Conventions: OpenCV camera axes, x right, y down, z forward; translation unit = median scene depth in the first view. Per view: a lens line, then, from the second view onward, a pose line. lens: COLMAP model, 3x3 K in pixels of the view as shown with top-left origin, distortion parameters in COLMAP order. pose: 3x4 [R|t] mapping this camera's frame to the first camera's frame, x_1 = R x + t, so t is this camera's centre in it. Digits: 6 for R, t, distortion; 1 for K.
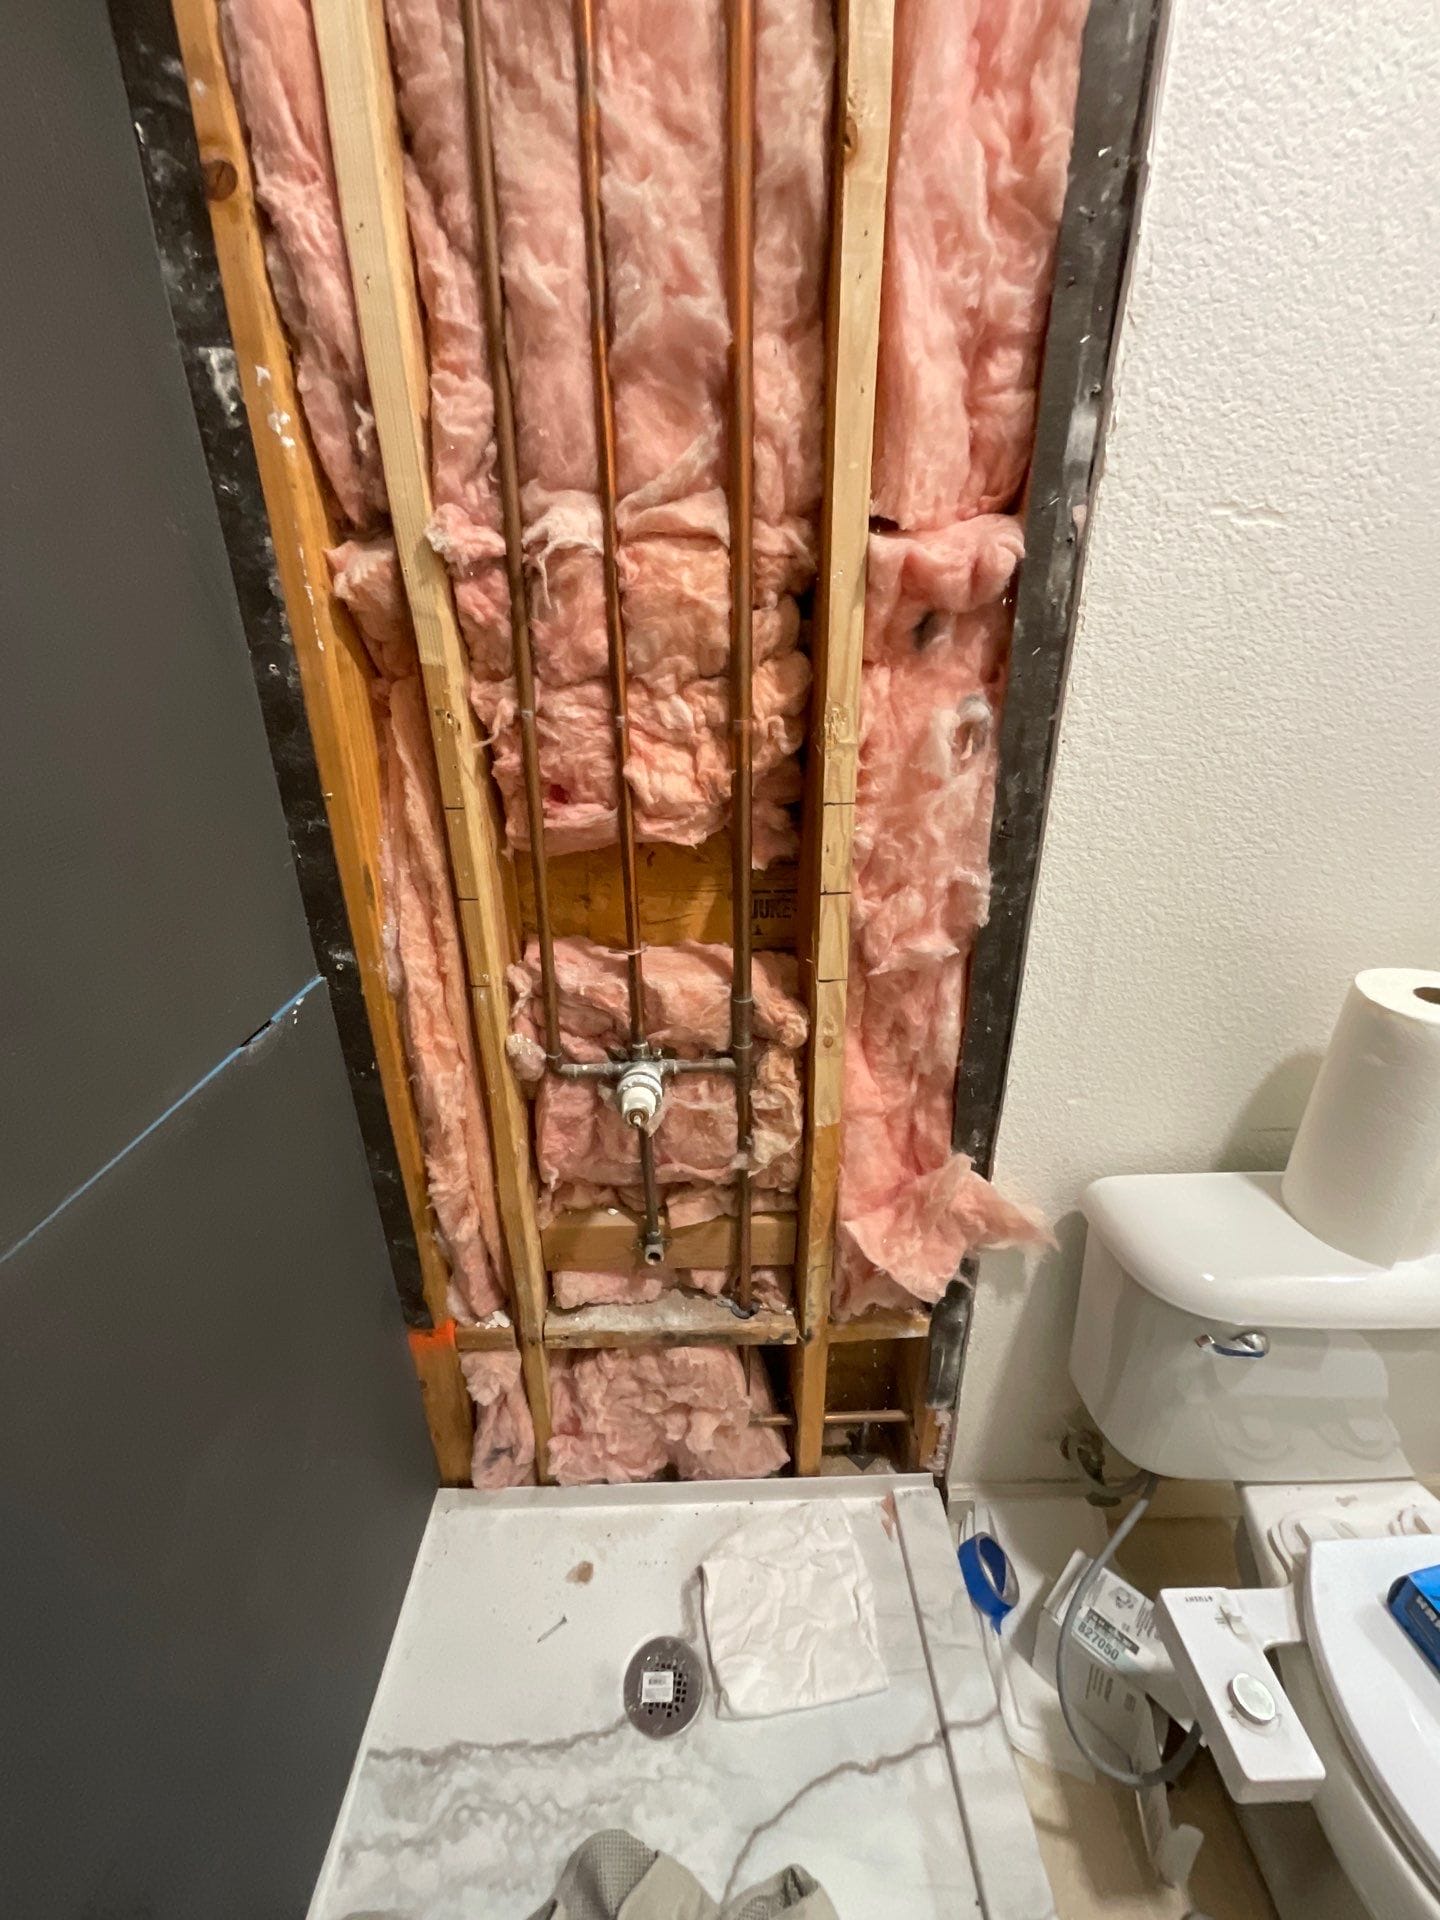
lens RADIAL K [[765.2, 0, 720.0], [0, 765.2, 960.0], [0, 0, 1]] dist [0.001345, 0.000289]
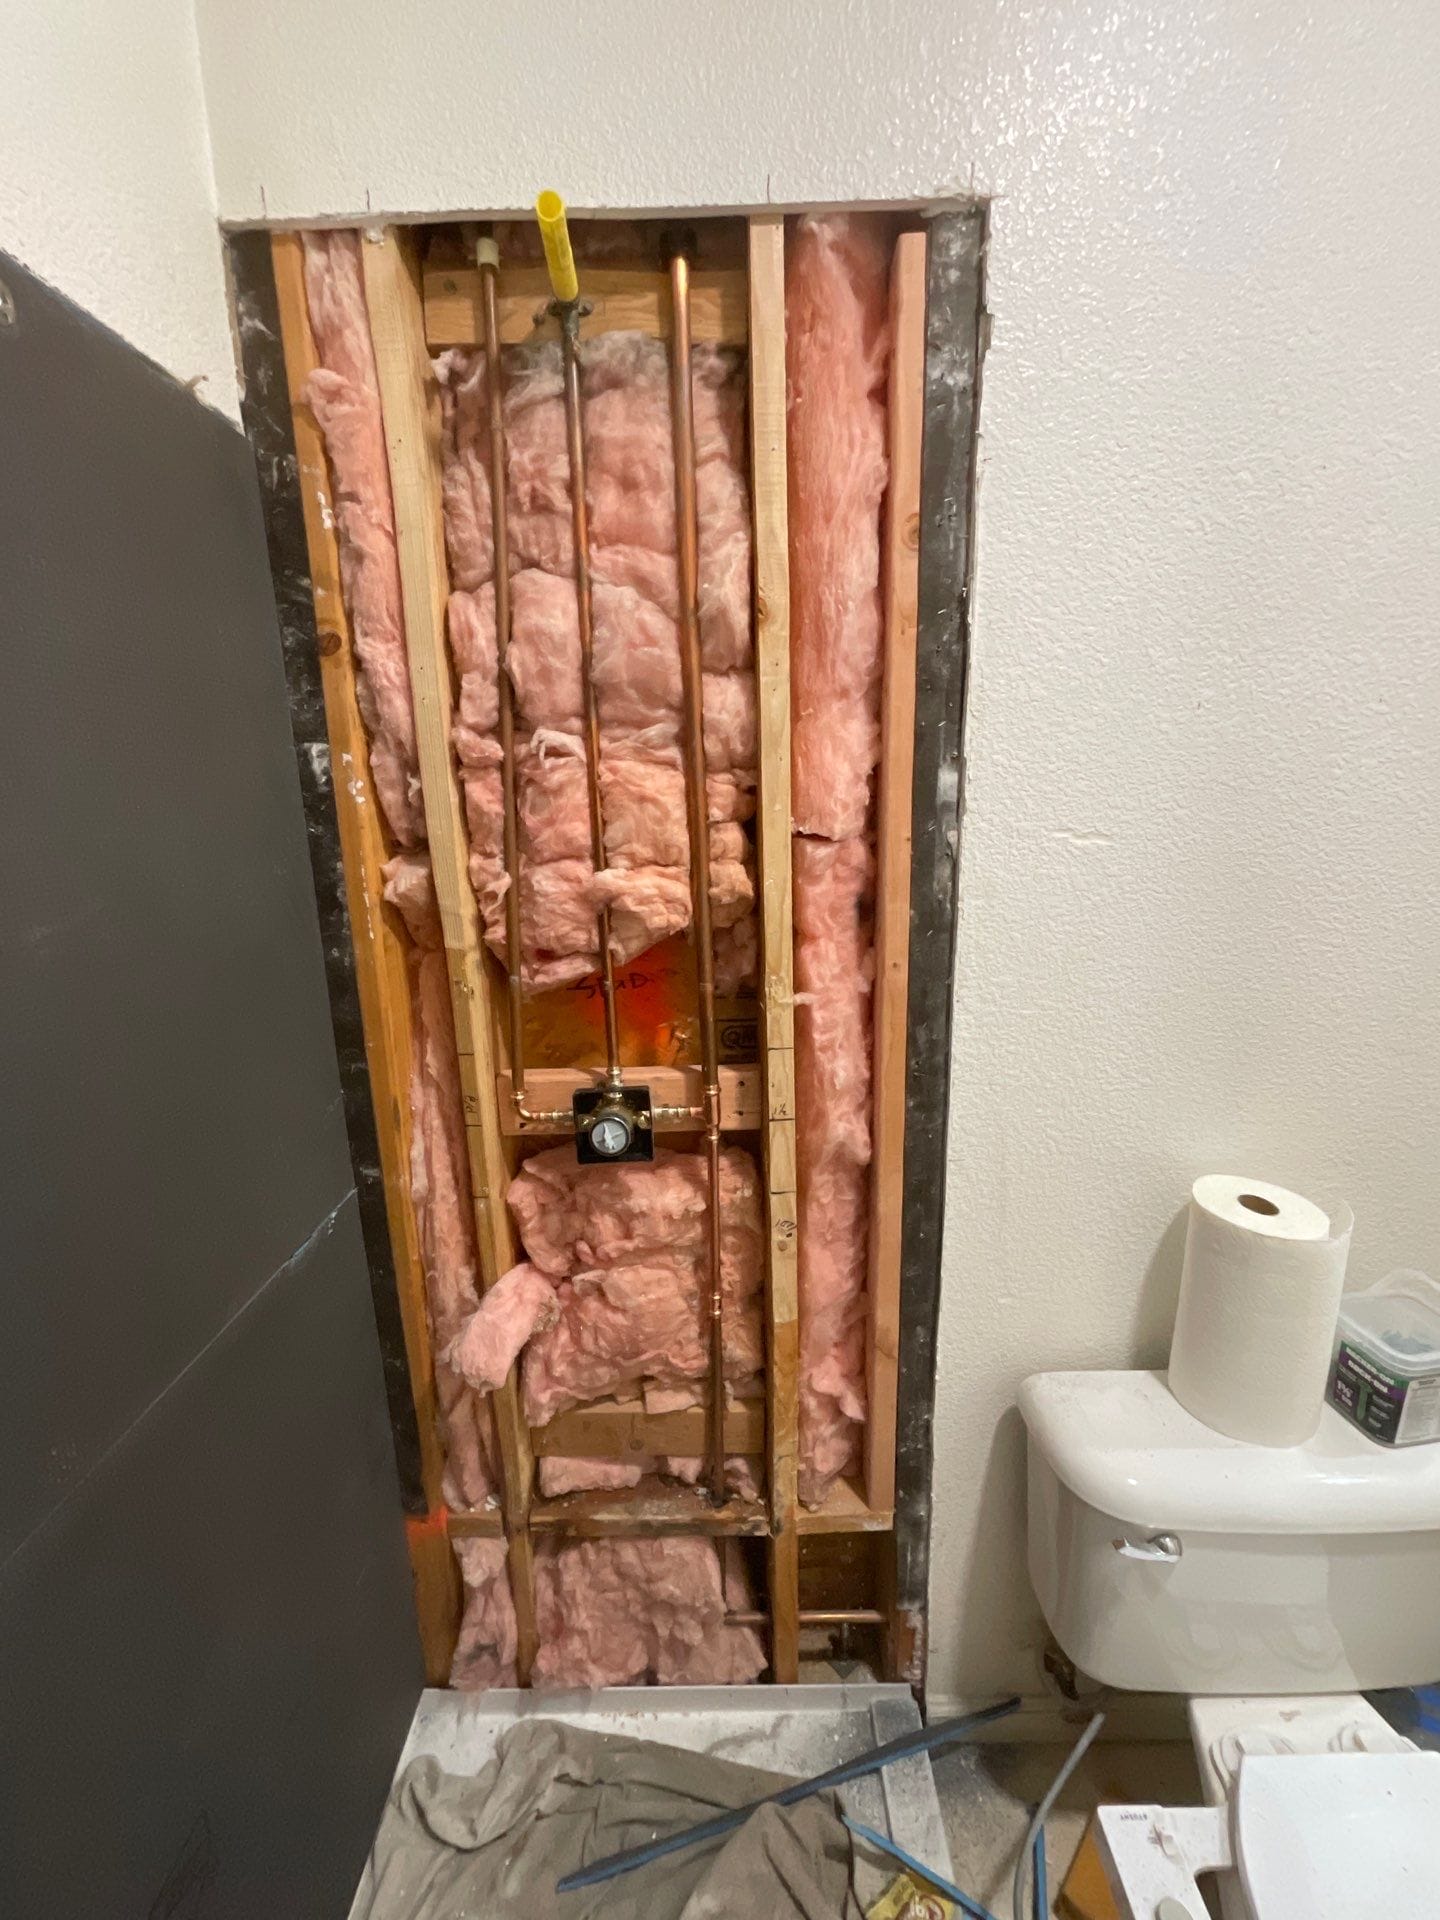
lens RADIAL K [[773.8, 0, 720.3], [0, 773.8, 964.0], [0, 0, 1]] dist [-0.000289, 0.001110]
pose [[0.999460, -0.007507, -0.031979, 0.103169], [0.002053, 0.985904, -0.167300, -0.133789], [0.032784, 0.167144, 0.985387, -0.249890]]
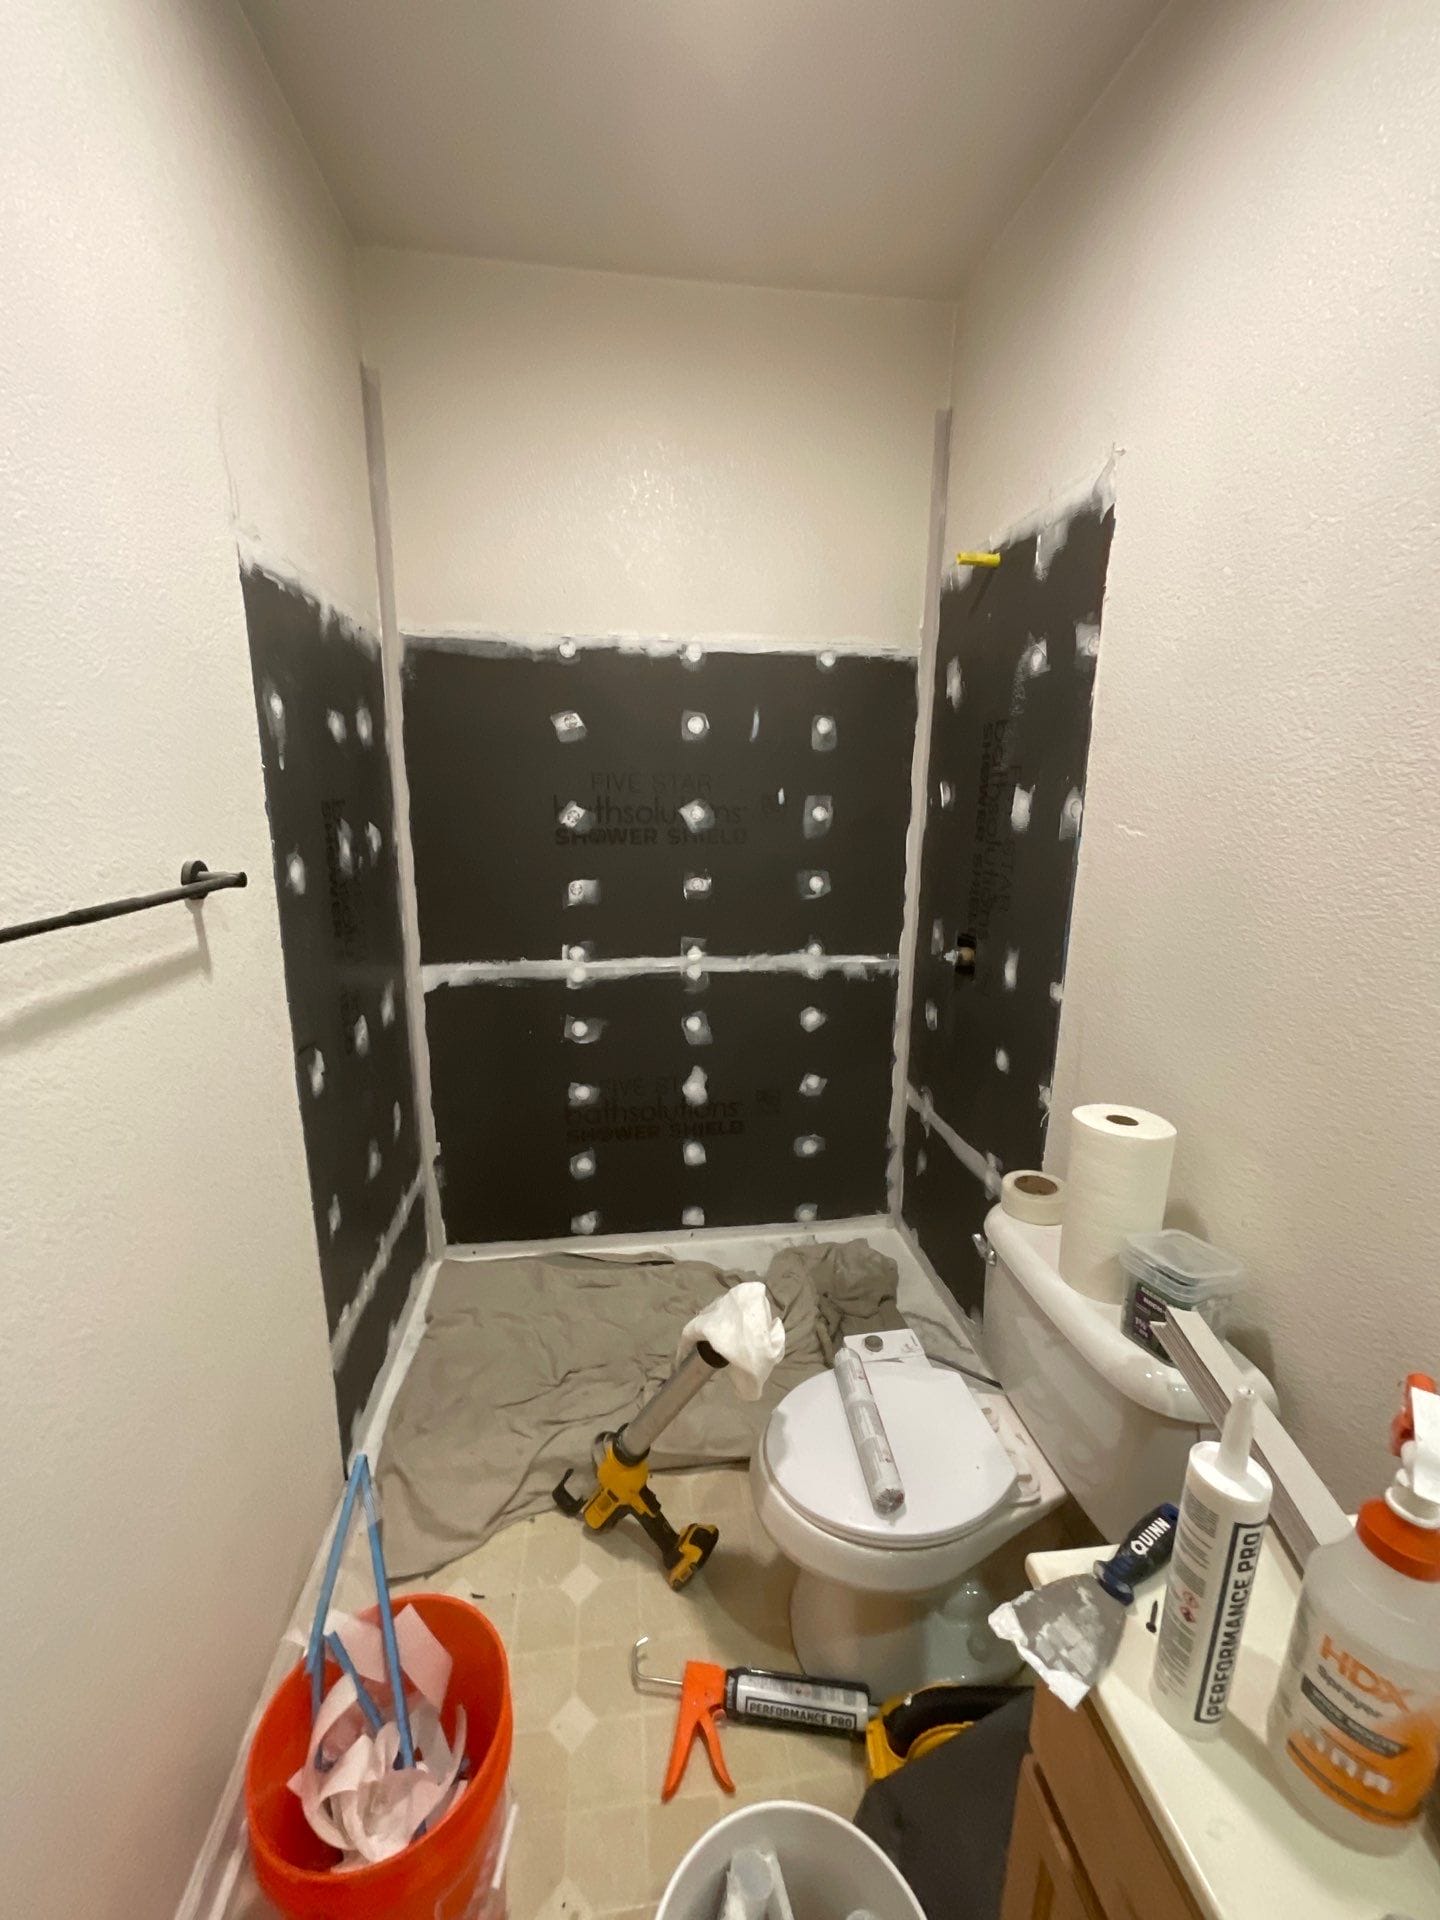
lens RADIAL K [[773.8, 0, 720.3], [0, 773.8, 964.0], [0, 0, 1]] dist [-0.000289, 0.001110]
pose [[0.107186, 0.228365, -0.967657, 2.272531], [-0.385251, 0.906769, 0.171322, -0.186904], [0.916566, 0.354428, 0.185171, -0.164001]]
